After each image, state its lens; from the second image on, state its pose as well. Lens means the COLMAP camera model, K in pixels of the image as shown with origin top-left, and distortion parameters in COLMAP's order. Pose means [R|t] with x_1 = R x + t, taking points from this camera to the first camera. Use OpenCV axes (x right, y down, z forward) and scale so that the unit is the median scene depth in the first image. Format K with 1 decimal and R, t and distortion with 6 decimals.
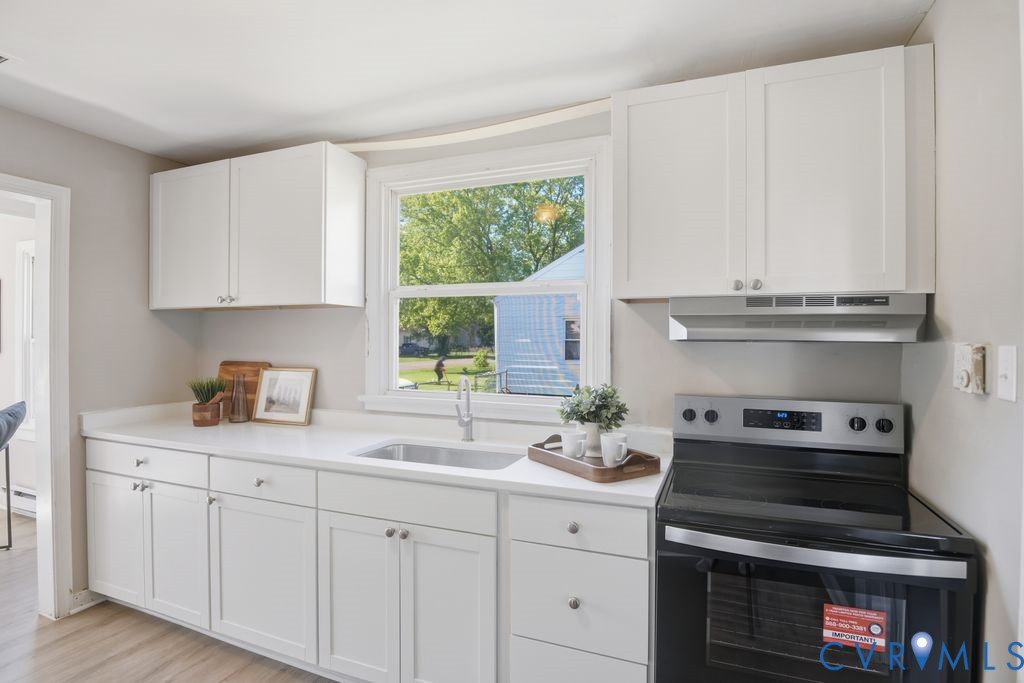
lens RADIAL K [[518.9, 0, 512.1], [0, 518.9, 361.5], [0, 0, 1]] dist [-0.003207, -0.000215]
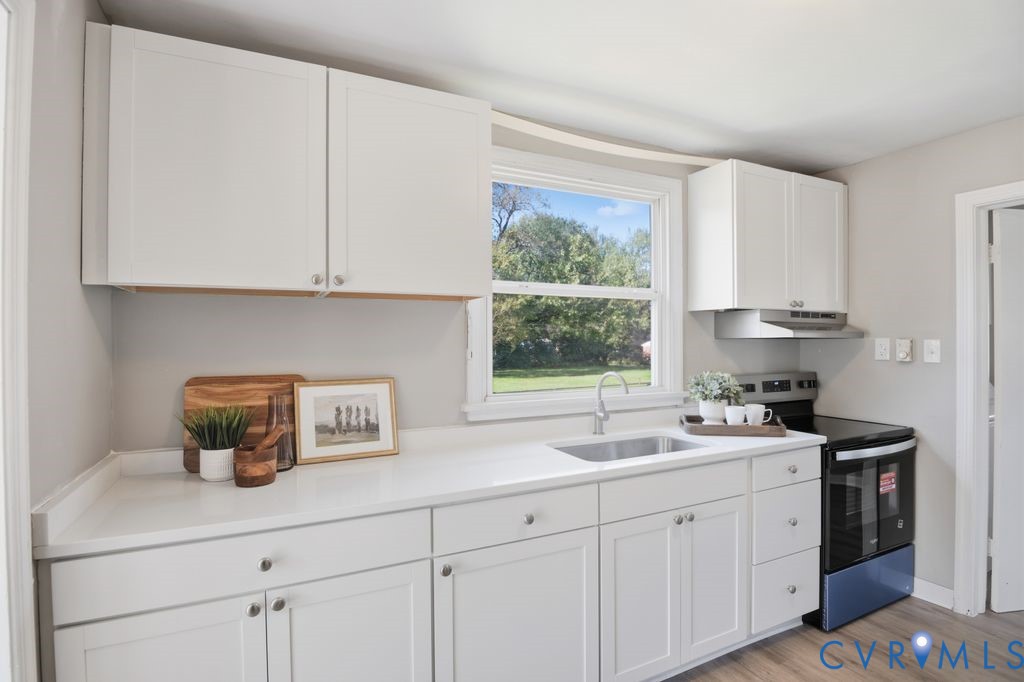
lens RADIAL K [[541.4, 0, 512.0], [0, 541.4, 341.0], [0, 0, 1]] dist [-0.005417, -0.000521]
pose [[0.641277, -0.011970, 0.767216, -0.974156], [0.035455, 0.999273, -0.014045, -0.026039], [-0.766490, 0.036208, 0.641235, 0.402306]]
